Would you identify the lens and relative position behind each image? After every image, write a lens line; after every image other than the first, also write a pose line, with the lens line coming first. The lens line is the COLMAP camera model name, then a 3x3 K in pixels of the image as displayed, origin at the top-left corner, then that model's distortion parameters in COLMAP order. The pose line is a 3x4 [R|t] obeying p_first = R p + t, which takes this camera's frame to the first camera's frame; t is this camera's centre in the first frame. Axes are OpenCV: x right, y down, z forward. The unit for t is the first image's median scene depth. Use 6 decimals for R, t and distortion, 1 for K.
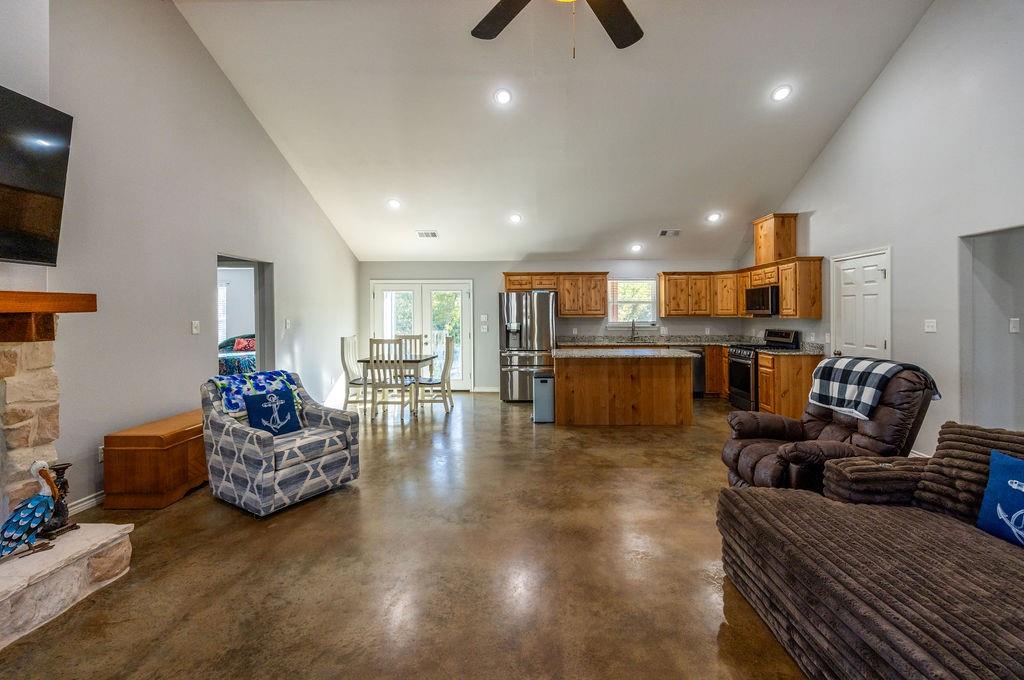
lens RADIAL K [[423.7, 0, 532.1], [0, 423.7, 309.3], [0, 0, 1]] dist [-0.008444, 0.000608]
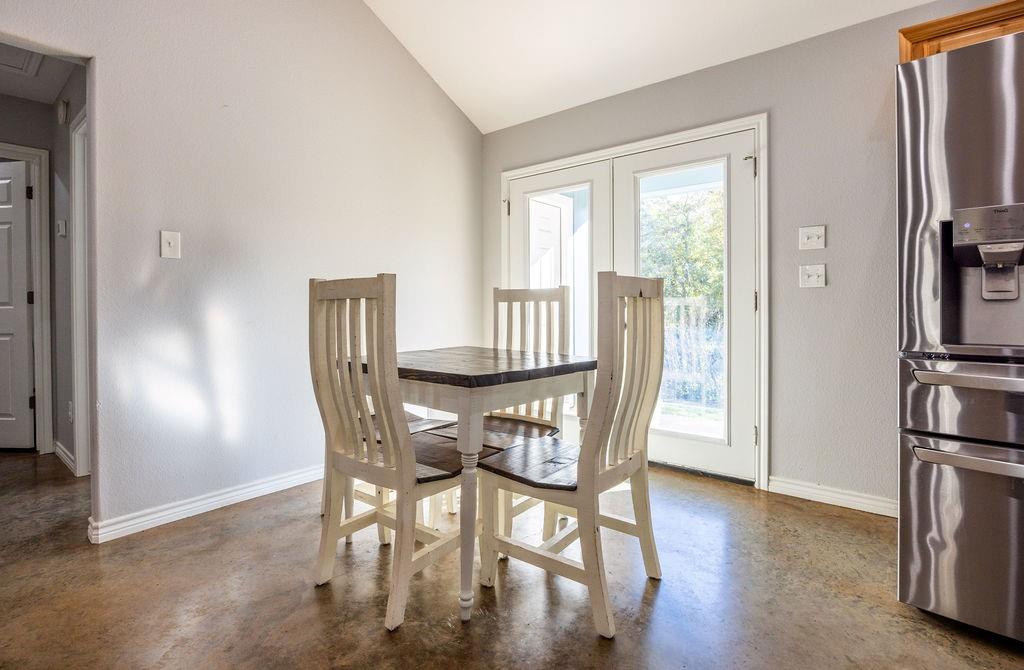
lens RADIAL K [[495.0, 0, 511.1], [0, 495.0, 308.7], [0, 0, 1]] dist [-0.002419, -0.000324]
pose [[0.789469, 0.001740, -0.613788, -0.097607], [0.007001, 0.999905, 0.011840, 0.088364], [0.613751, -0.013644, 0.789382, 0.869228]]
